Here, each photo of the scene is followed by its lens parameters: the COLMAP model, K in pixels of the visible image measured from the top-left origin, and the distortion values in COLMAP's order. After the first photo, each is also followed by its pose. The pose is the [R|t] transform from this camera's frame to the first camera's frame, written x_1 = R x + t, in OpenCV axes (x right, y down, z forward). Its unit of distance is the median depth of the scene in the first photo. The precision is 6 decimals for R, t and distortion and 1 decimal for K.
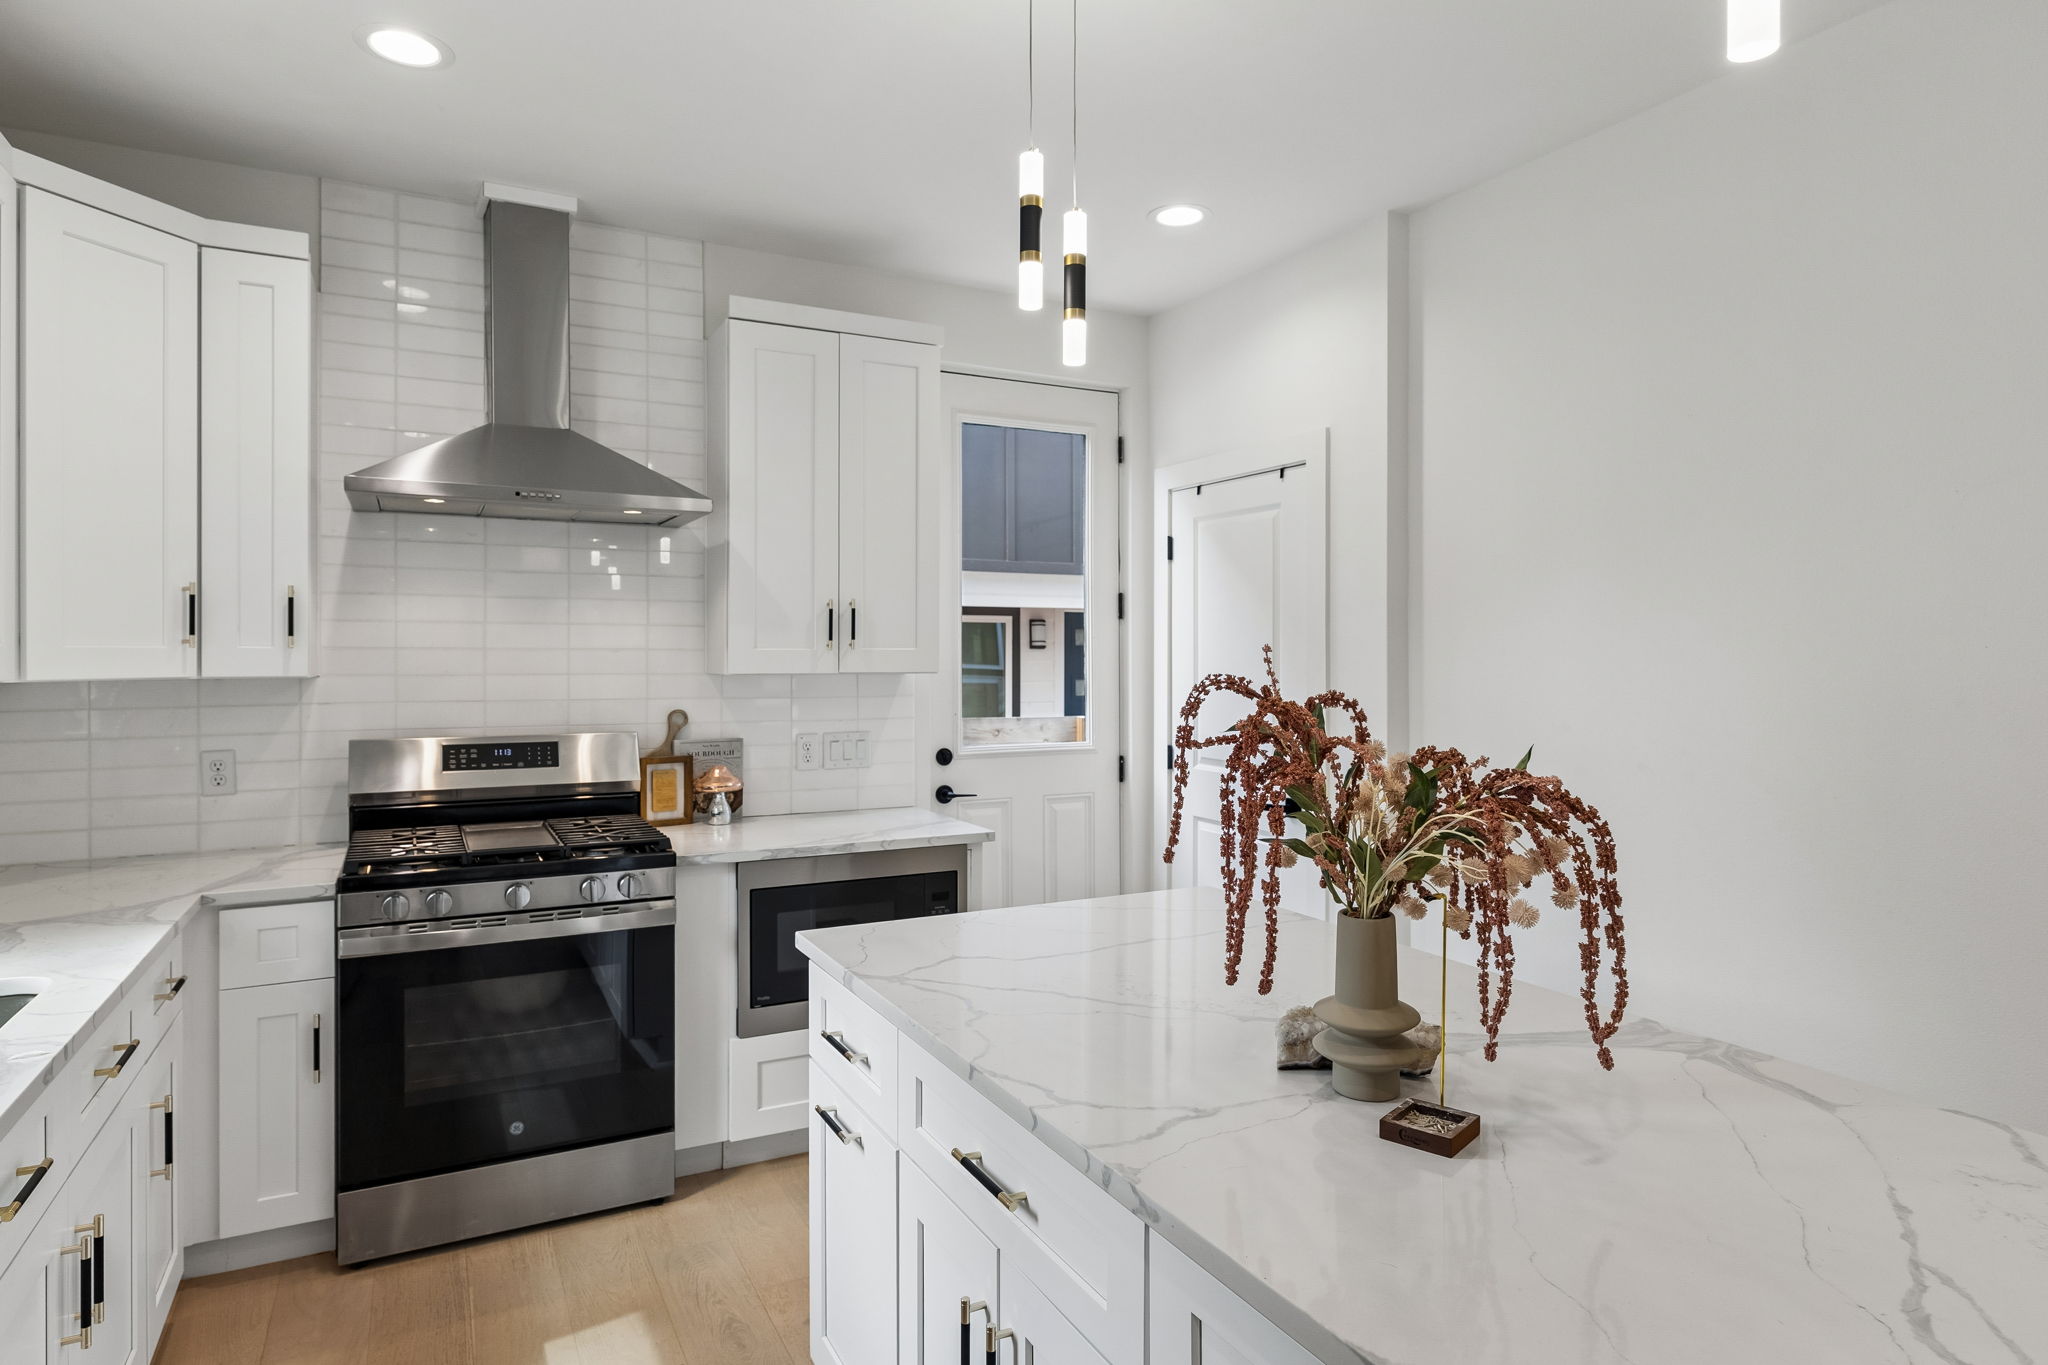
lens RADIAL K [[1152.6, 0, 1027.9], [0, 1152.6, 660.5], [0, 0, 1]] dist [0.002990, -0.000327]
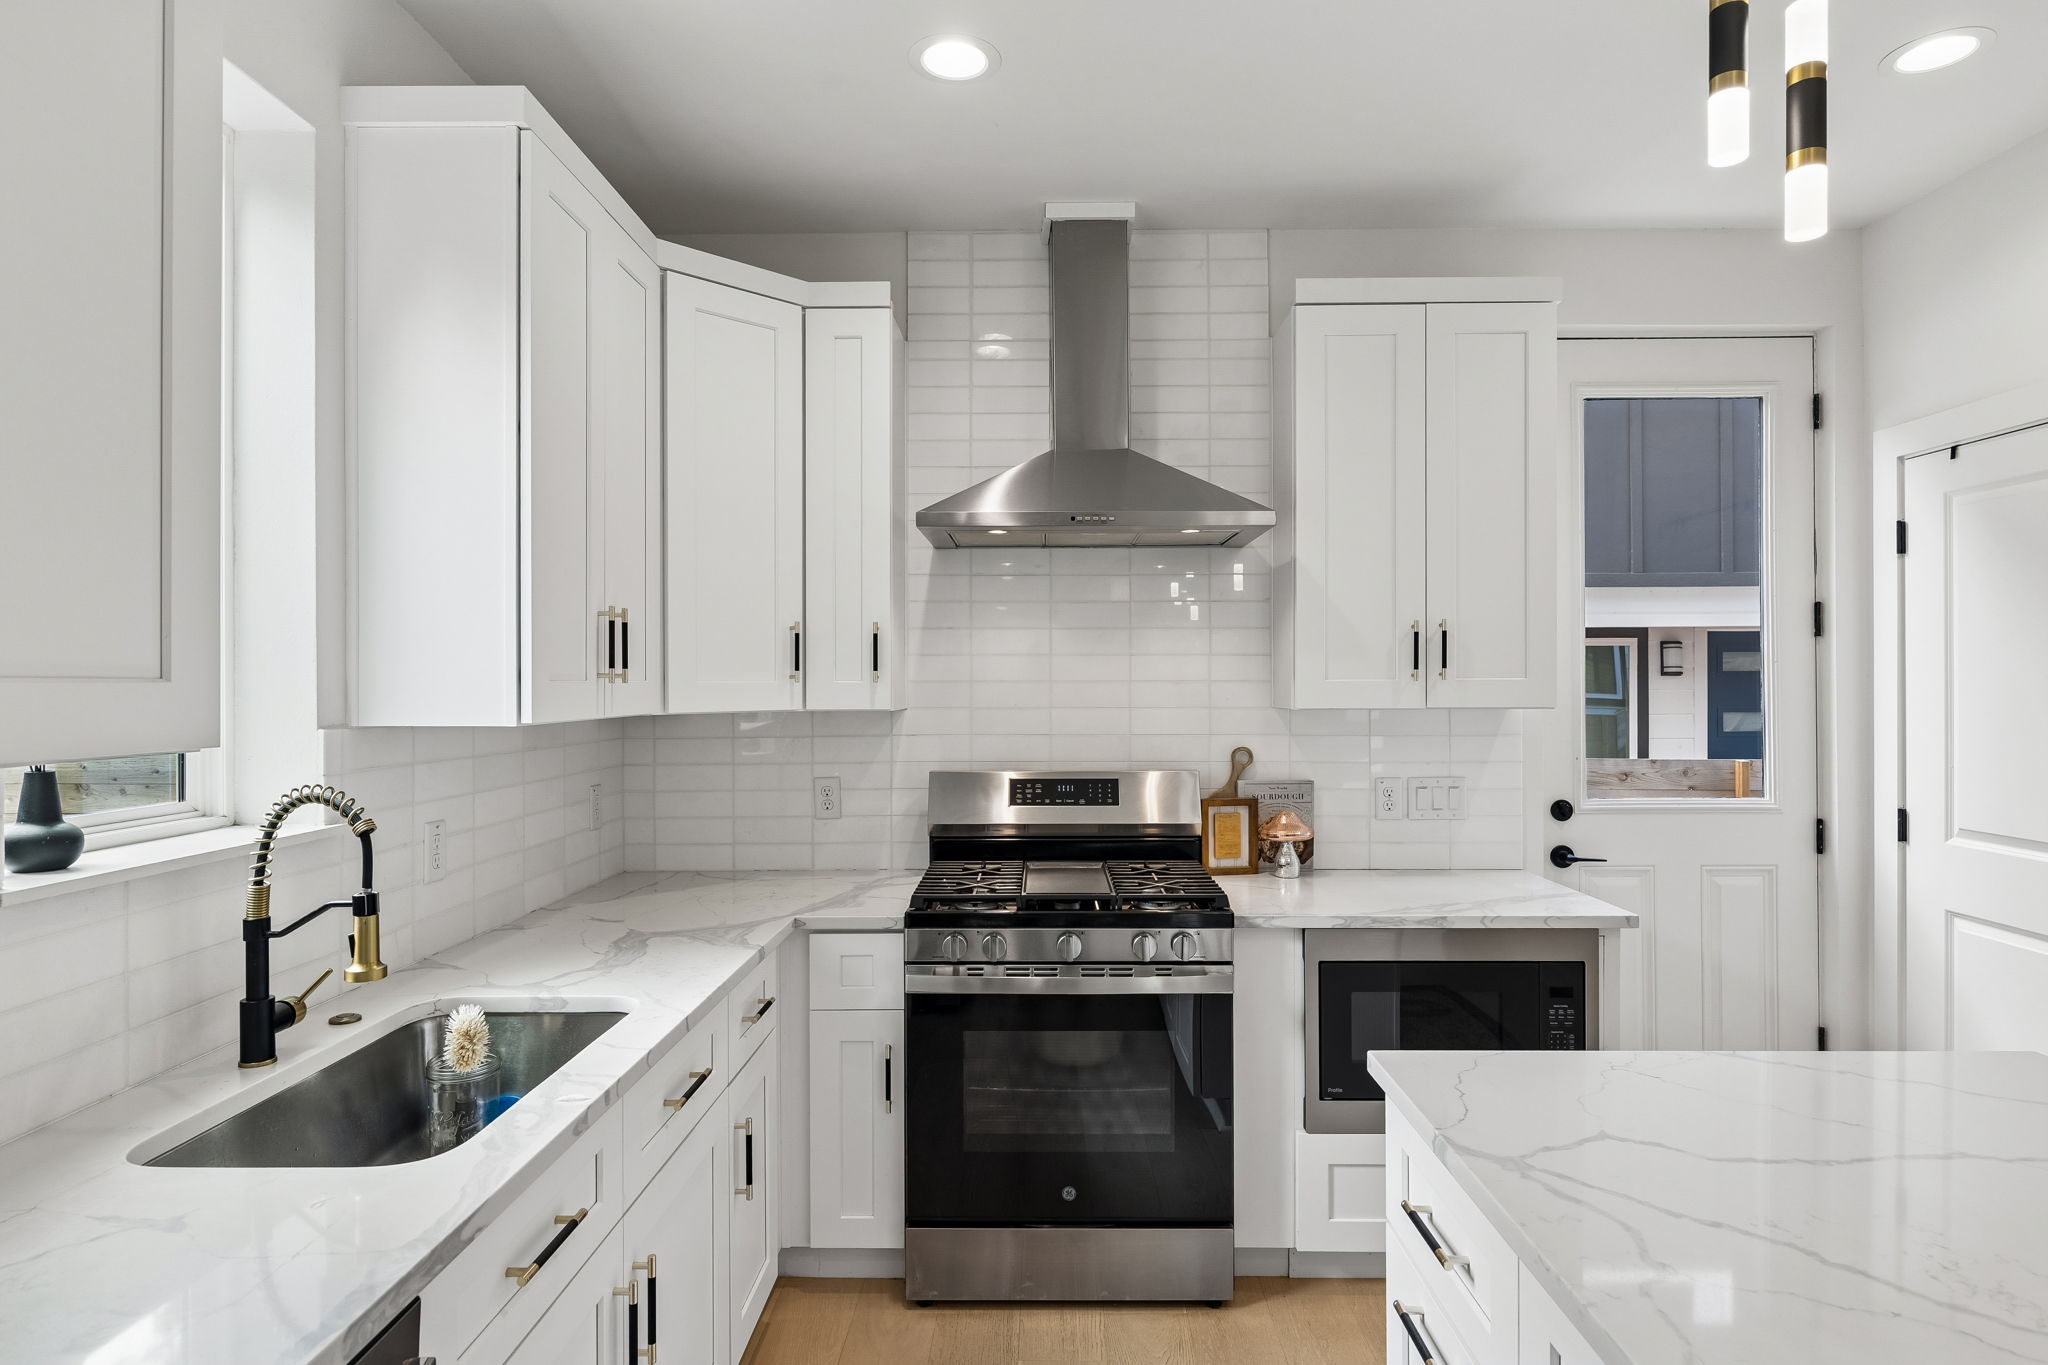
lens RADIAL K [[1130.4, 0, 1037.7], [0, 1130.4, 685.8], [0, 0, 1]] dist [-0.001861, -0.002220]
pose [[0.880119, -0.003256, -0.474743, -0.024626], [0.002081, 0.999993, -0.003002, -0.003835], [0.474749, 0.001654, 0.880119, 0.155224]]
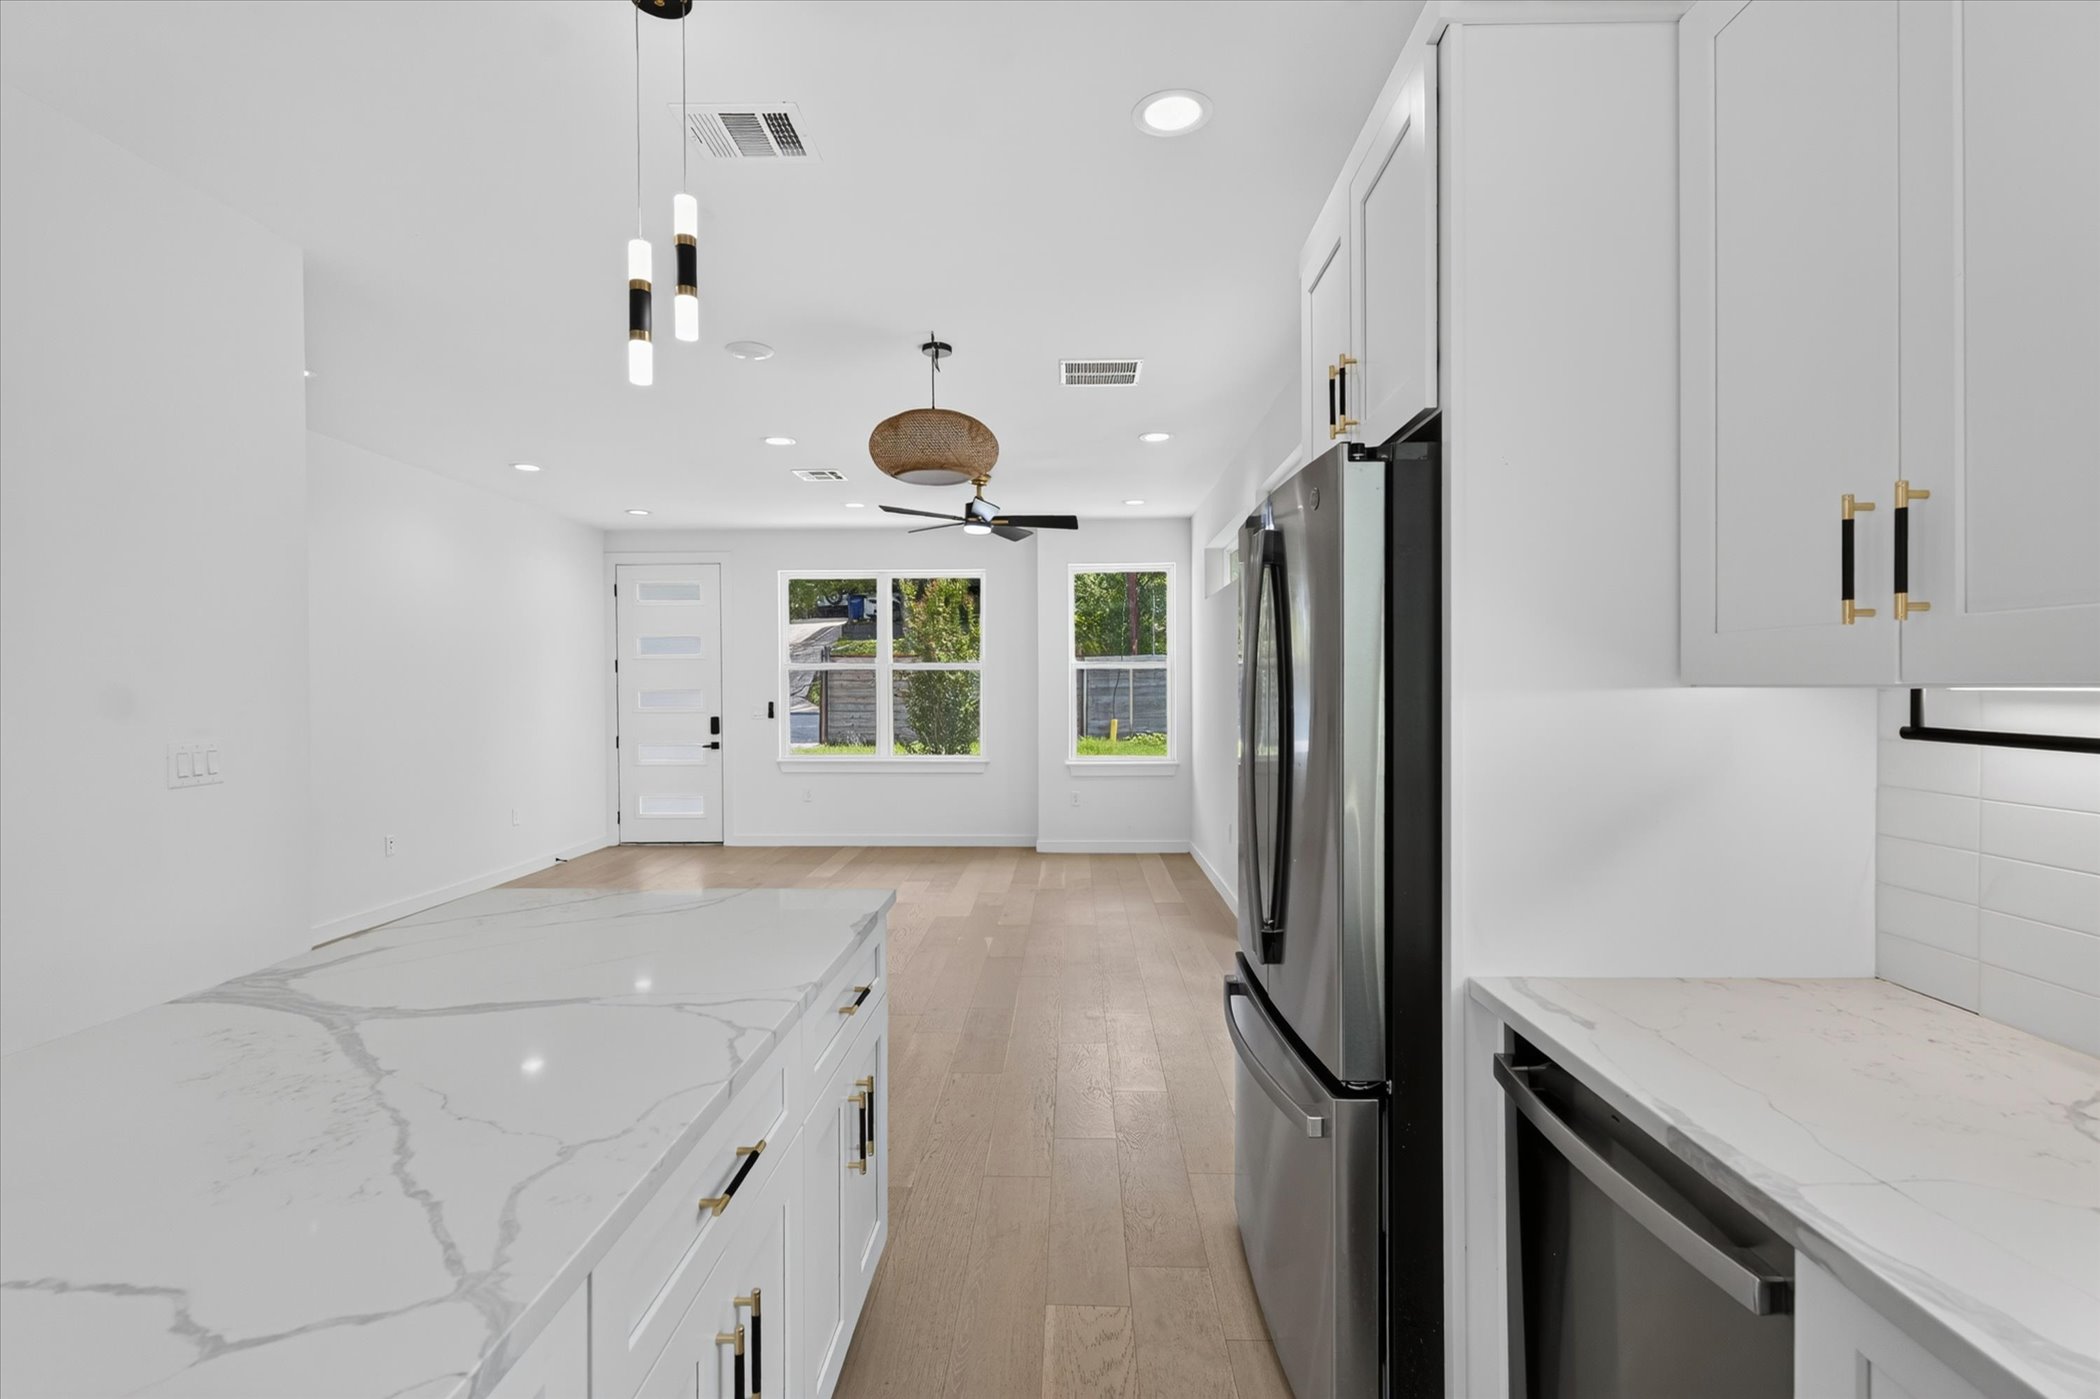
lens RADIAL K [[985.1, 0, 1047.3], [0, 985.1, 691.5], [0, 0, 1]] dist [0.000128, -0.002493]
pose [[-0.874032, 0.002578, 0.485862, -0.294588], [0.006589, 0.999957, 0.006548, 0.015451], [-0.485824, 0.008924, -0.874011, 0.701550]]
